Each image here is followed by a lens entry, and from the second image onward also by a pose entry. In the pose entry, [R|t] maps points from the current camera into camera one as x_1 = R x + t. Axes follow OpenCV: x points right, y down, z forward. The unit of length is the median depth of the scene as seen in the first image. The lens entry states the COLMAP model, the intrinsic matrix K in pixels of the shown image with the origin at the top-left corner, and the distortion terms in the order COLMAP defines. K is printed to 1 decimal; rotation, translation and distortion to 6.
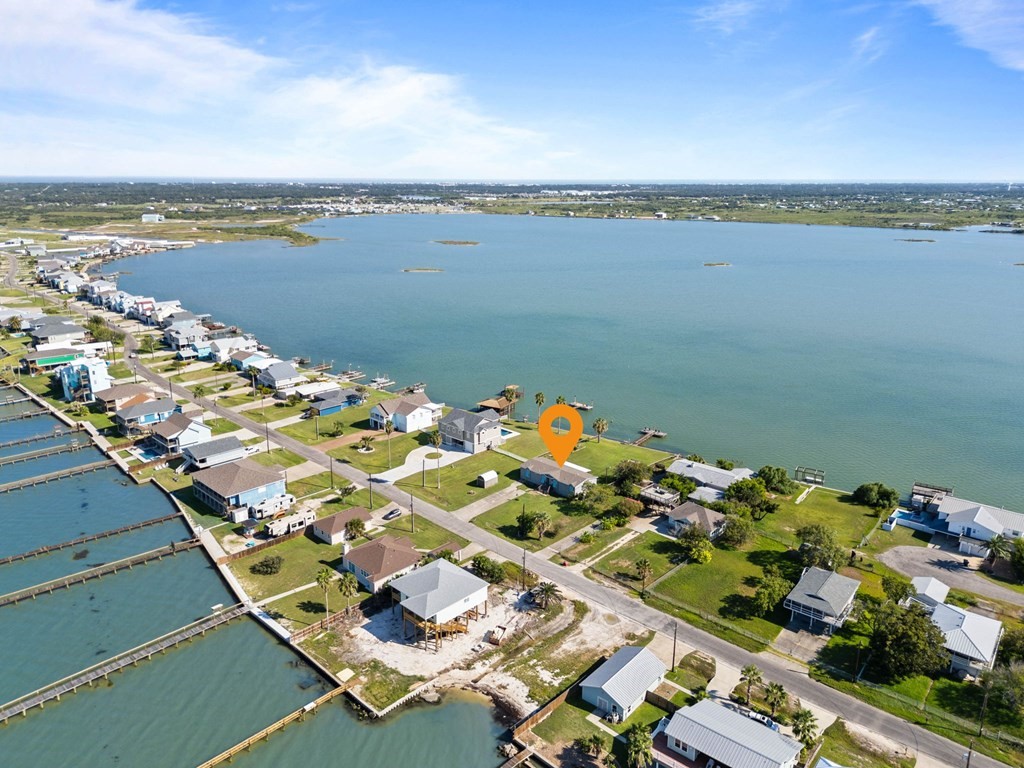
lens RADIAL K [[739.2, 0, 512.0], [0, 739.2, 384.0], [0, 0, 1]] dist [0.035777, -0.004714]
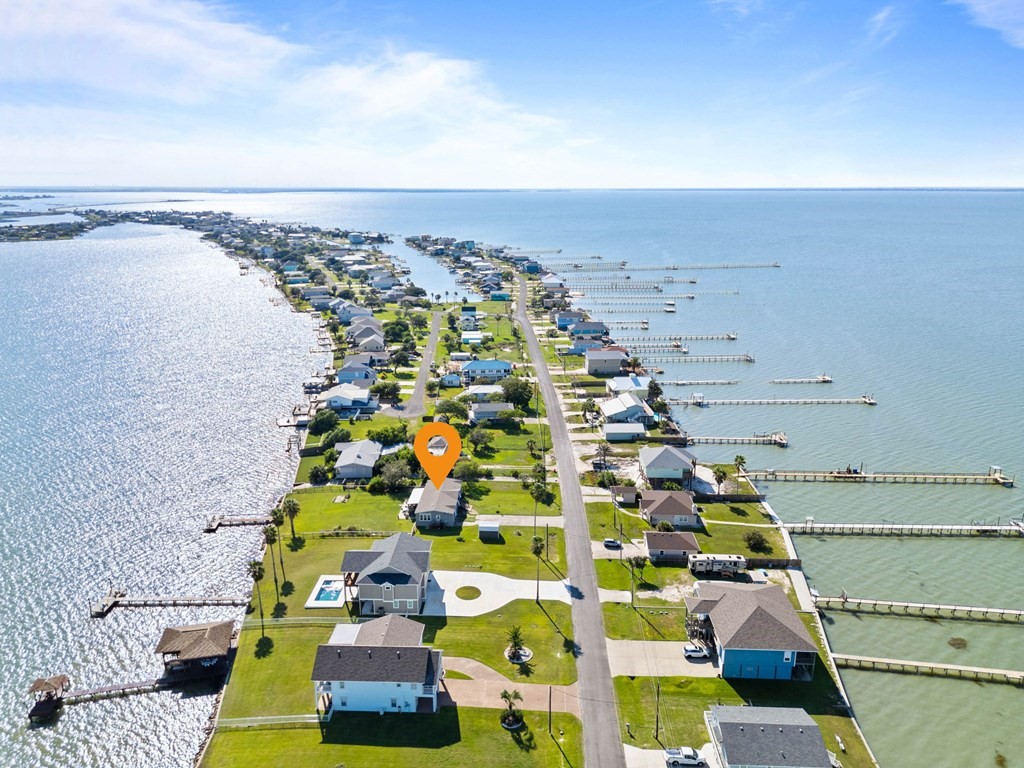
lens RADIAL K [[739.2, 0, 512.0], [0, 739.2, 384.0], [0, 0, 1]] dist [0.035777, -0.004714]
pose [[-0.681085, -0.199192, 0.704590, -0.705301], [0.197456, 0.876668, 0.438708, -0.446498], [-0.705078, 0.437923, -0.557753, 1.541407]]
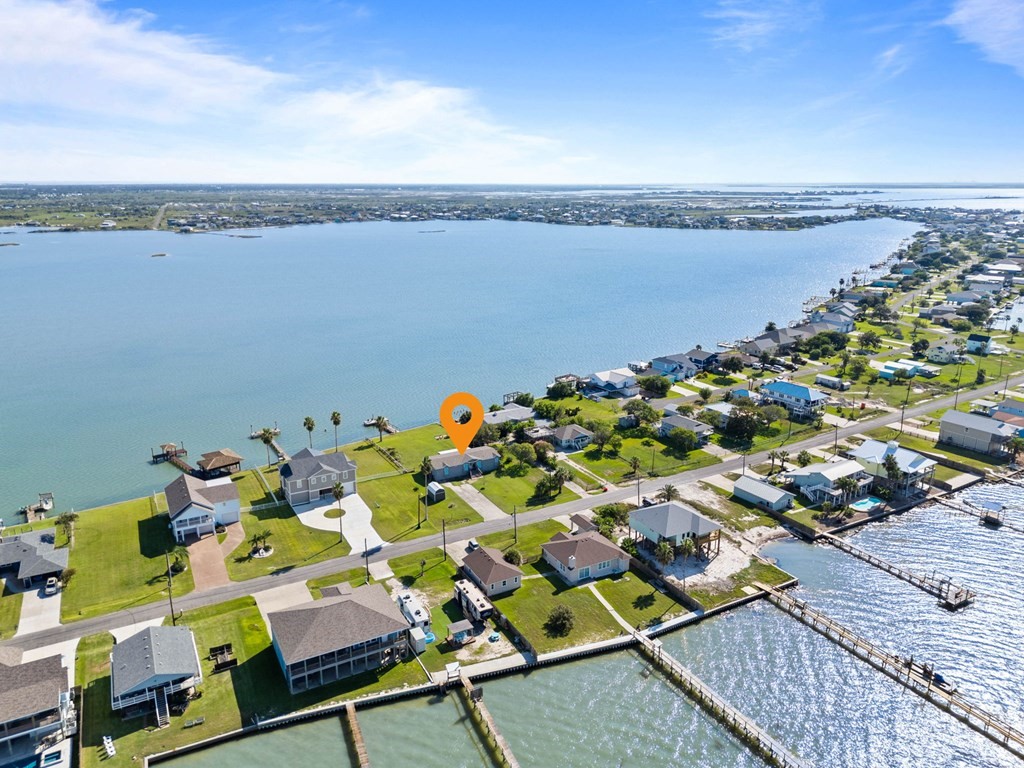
lens RADIAL K [[739.2, 0, 512.0], [0, 739.2, 384.0], [0, 0, 1]] dist [0.035777, -0.004714]
pose [[0.282449, -0.264327, 0.922146, -0.942056], [0.261688, 0.946059, 0.191028, -0.176863], [-0.922899, 0.187359, 0.336384, 0.619390]]
